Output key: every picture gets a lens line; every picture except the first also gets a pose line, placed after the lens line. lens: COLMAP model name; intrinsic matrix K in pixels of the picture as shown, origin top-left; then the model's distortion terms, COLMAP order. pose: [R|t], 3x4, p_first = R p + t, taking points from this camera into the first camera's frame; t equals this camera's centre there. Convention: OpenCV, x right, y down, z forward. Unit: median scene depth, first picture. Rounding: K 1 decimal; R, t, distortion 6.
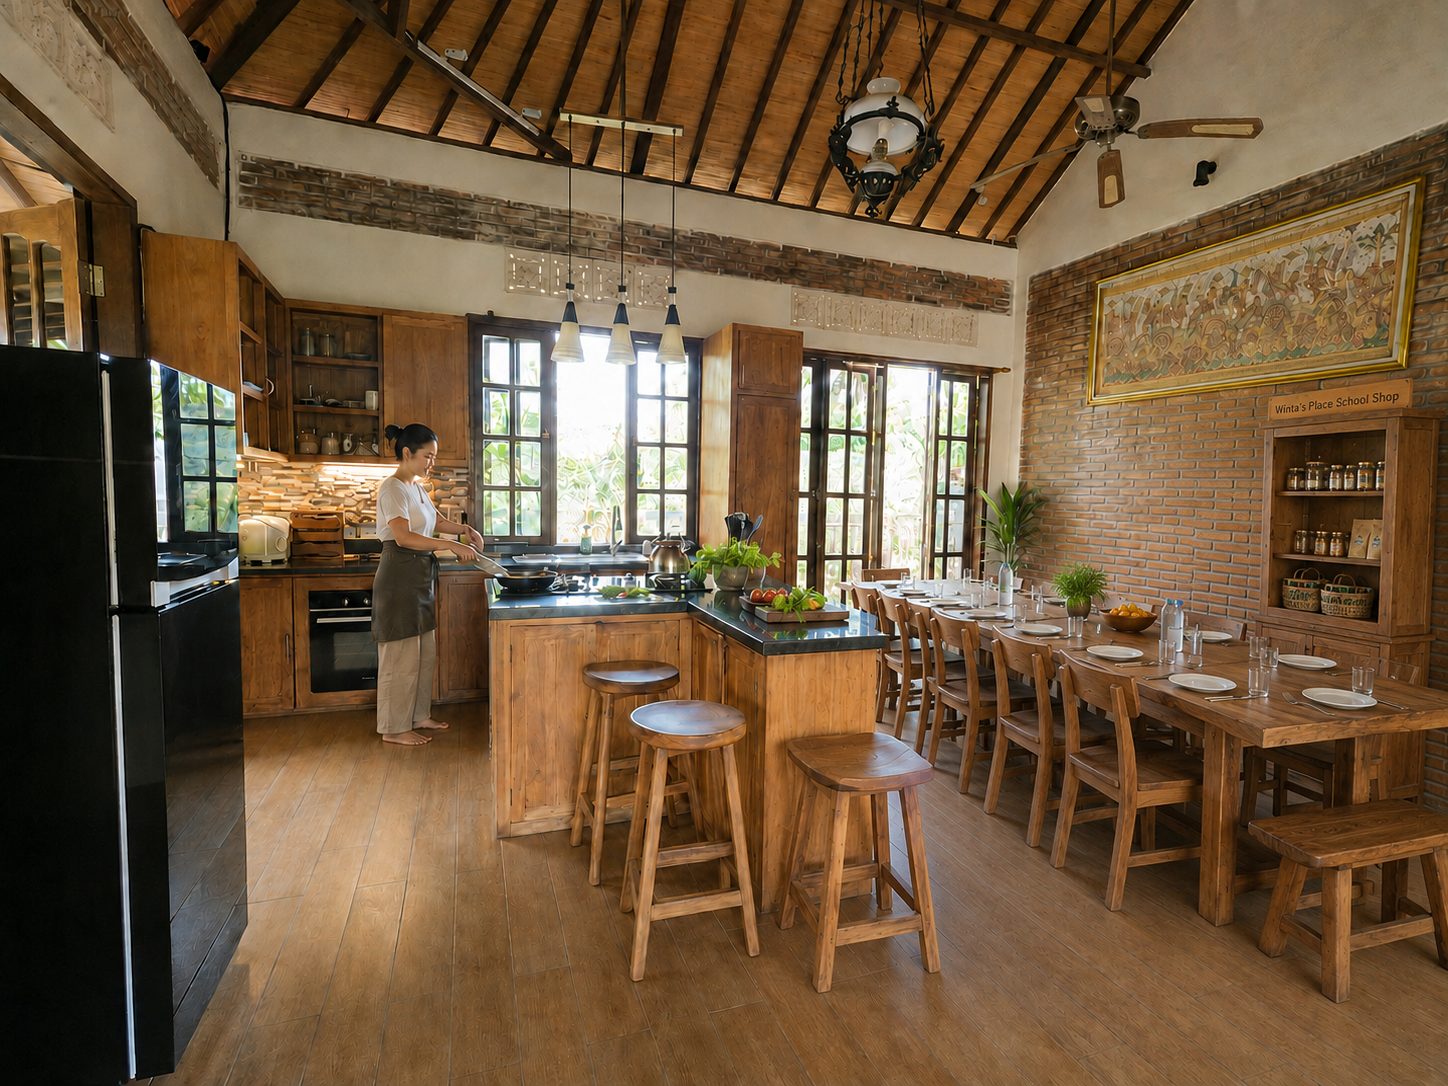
lens RADIAL K [[709.1, 0, 726.2], [0, 709.1, 549.0], [0, 0, 1]] dist [-0.004354, -0.000553]
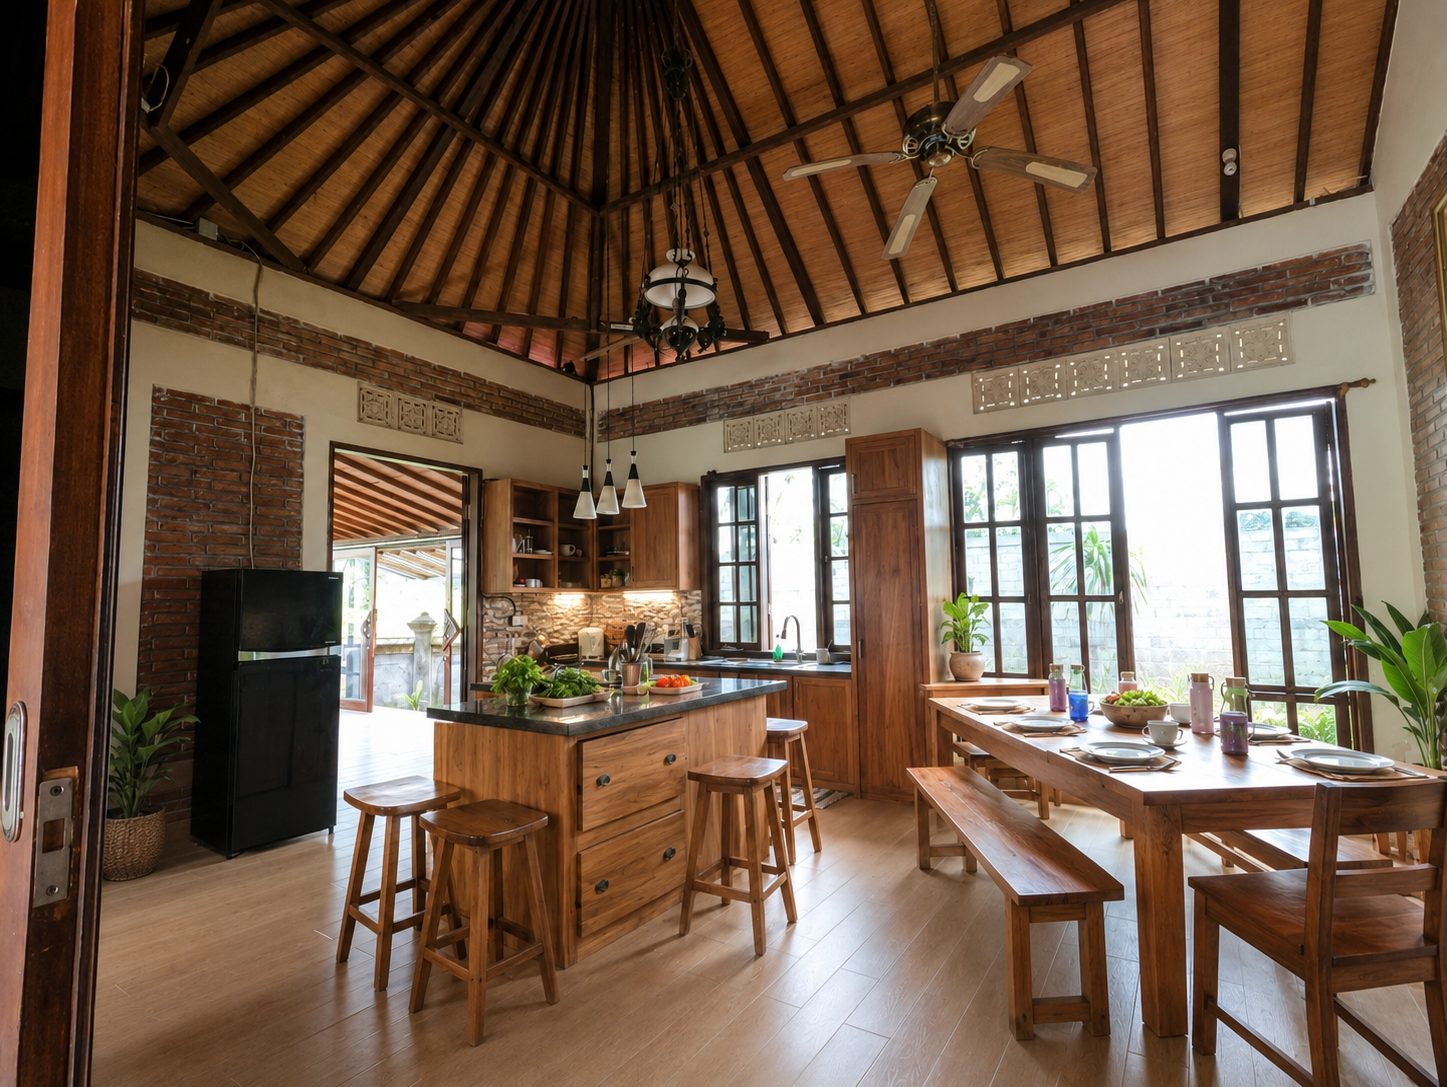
lens RADIAL K [[708.6, 0, 722.8], [0, 708.6, 543.8], [0, 0, 1]] dist [-0.004354, -0.000553]
pose [[0.570694, -0.100221, -0.815024, 0.671023], [-0.034308, 0.988748, -0.145606, -0.008541], [0.820446, 0.111059, 0.560834, 0.262927]]
